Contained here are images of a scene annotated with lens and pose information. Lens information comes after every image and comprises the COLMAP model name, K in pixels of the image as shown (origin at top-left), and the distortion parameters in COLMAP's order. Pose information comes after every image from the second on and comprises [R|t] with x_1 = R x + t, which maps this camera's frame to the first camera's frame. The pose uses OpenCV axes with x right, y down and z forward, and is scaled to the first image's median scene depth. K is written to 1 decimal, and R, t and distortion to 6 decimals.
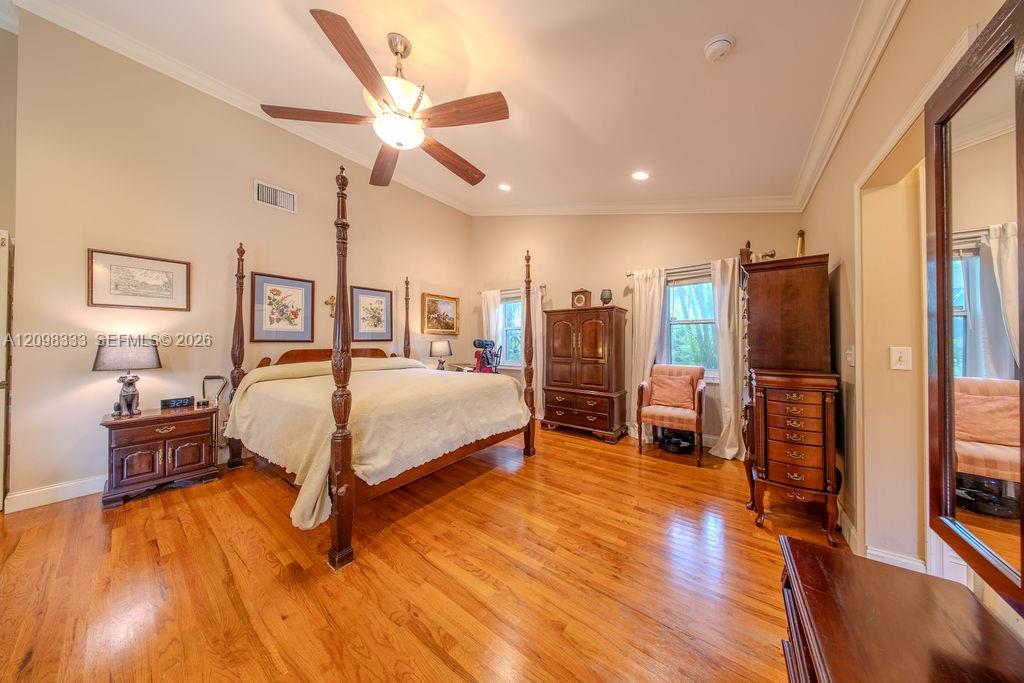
lens RADIAL K [[298.8, 0, 510.1], [0, 298.8, 339.9], [0, 0, 1]] dist [-0.007267, -0.000029]
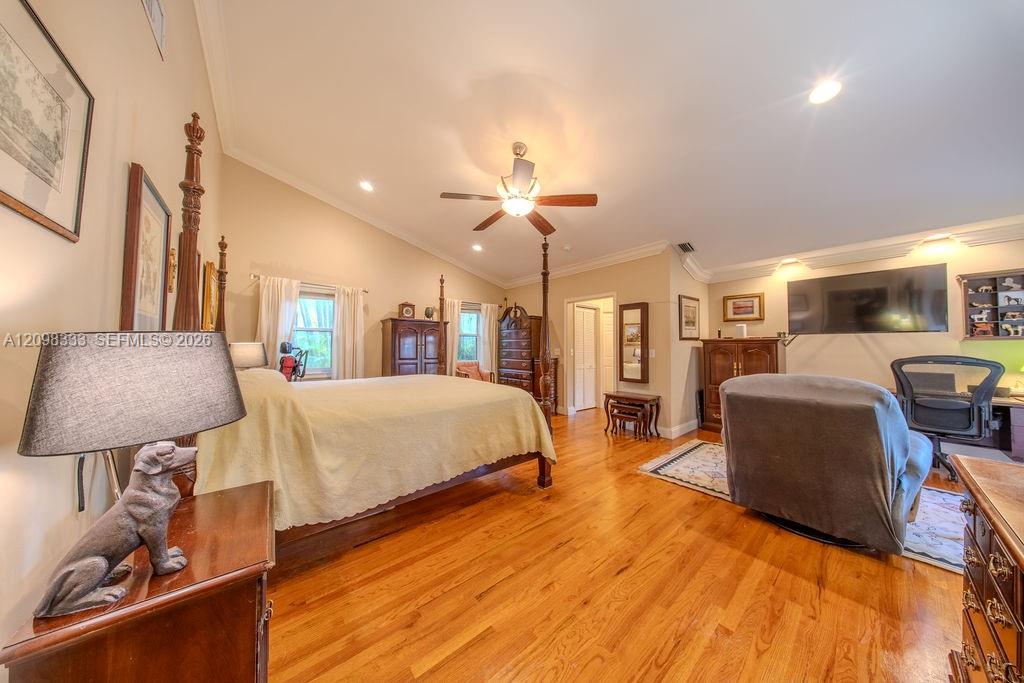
lens RADIAL K [[298.8, 0, 510.1], [0, 298.8, 339.9], [0, 0, 1]] dist [-0.007267, -0.000029]
pose [[0.231633, 0.028091, 0.972398, -1.078404], [-0.012588, 0.999586, -0.025878, 0.009686], [-0.972722, -0.006247, 0.231891, 0.403335]]
